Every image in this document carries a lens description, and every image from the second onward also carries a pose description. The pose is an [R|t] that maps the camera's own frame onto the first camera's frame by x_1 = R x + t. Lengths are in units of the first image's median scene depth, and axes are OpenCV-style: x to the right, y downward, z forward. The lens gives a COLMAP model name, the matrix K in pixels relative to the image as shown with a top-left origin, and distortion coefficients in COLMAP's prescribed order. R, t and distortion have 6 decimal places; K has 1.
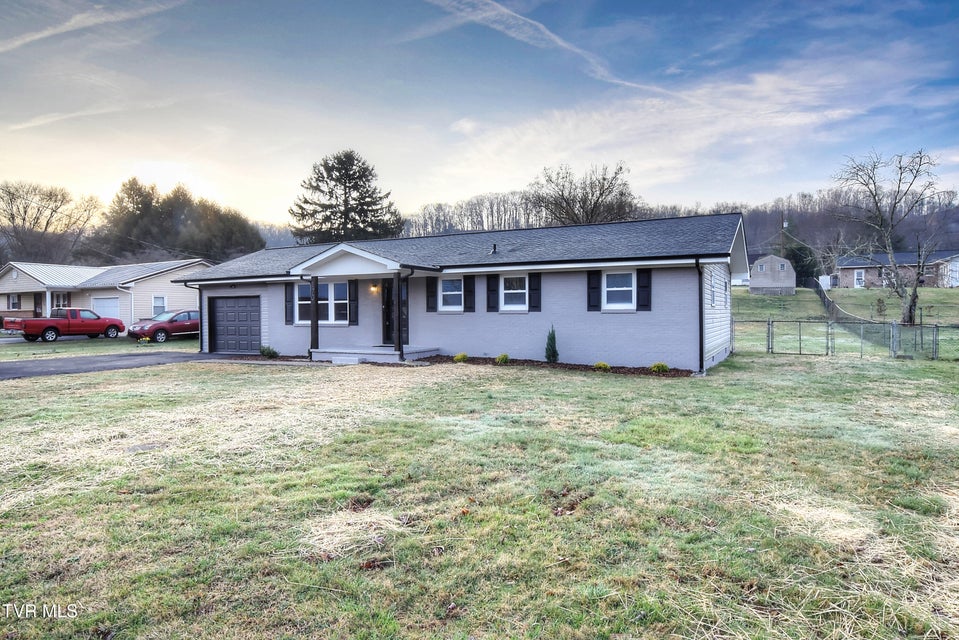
lens RADIAL K [[599.4, 0, 479.5], [0, 599.4, 320.0], [0, 0, 1]] dist [-0.018731, 0.002786]
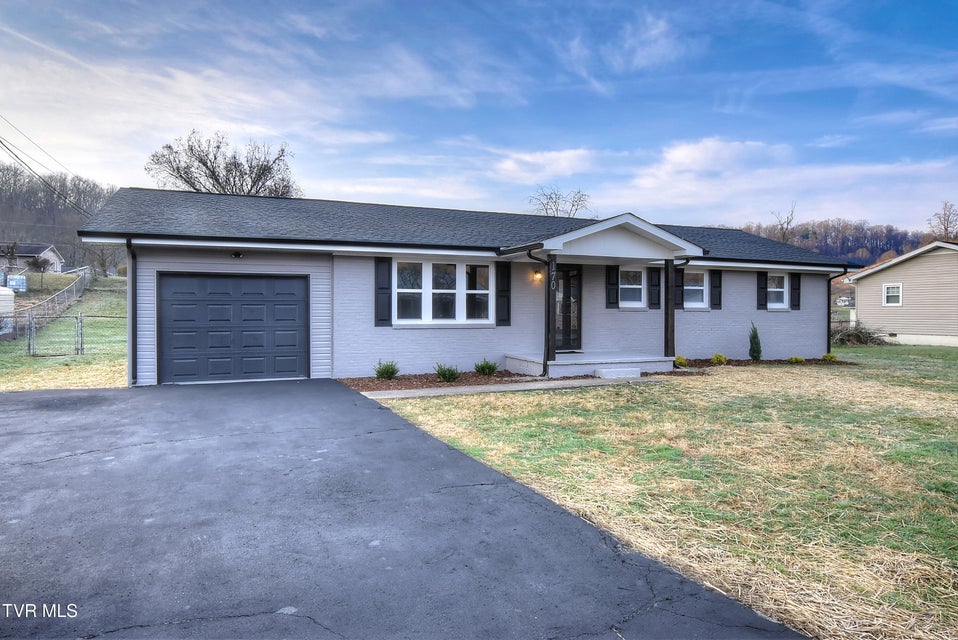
lens RADIAL K [[598.8, 0, 479.0], [0, 598.8, 320.0], [0, 0, 1]] dist [-0.018731, 0.002786]
pose [[0.654185, -0.004516, 0.756321, -0.712021], [0.000172, 0.999983, 0.005822, -0.001832], [-0.756334, -0.003678, 0.654175, 0.515669]]
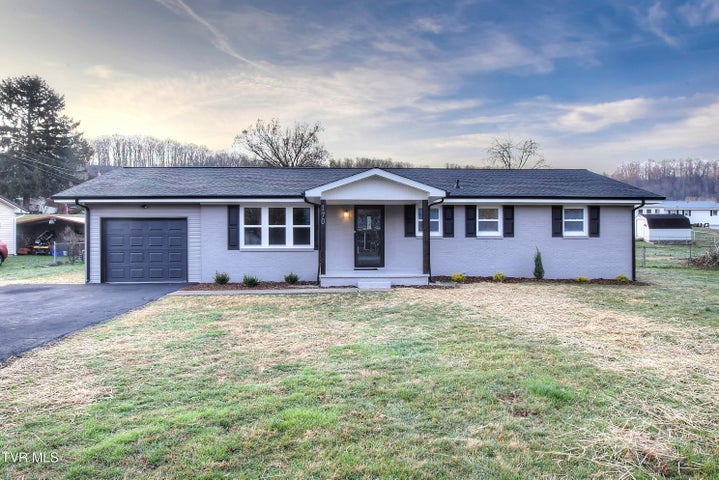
lens RADIAL K [[463.8, 0, 359.5], [0, 463.8, 240.0], [0, 0, 1]] dist [-0.027304, -0.002545]
pose [[0.866779, 0.003127, 0.498683, -0.503441], [0.001966, 0.999951, -0.009687, 0.000120], [-0.498689, 0.009377, 0.866730, 0.267002]]
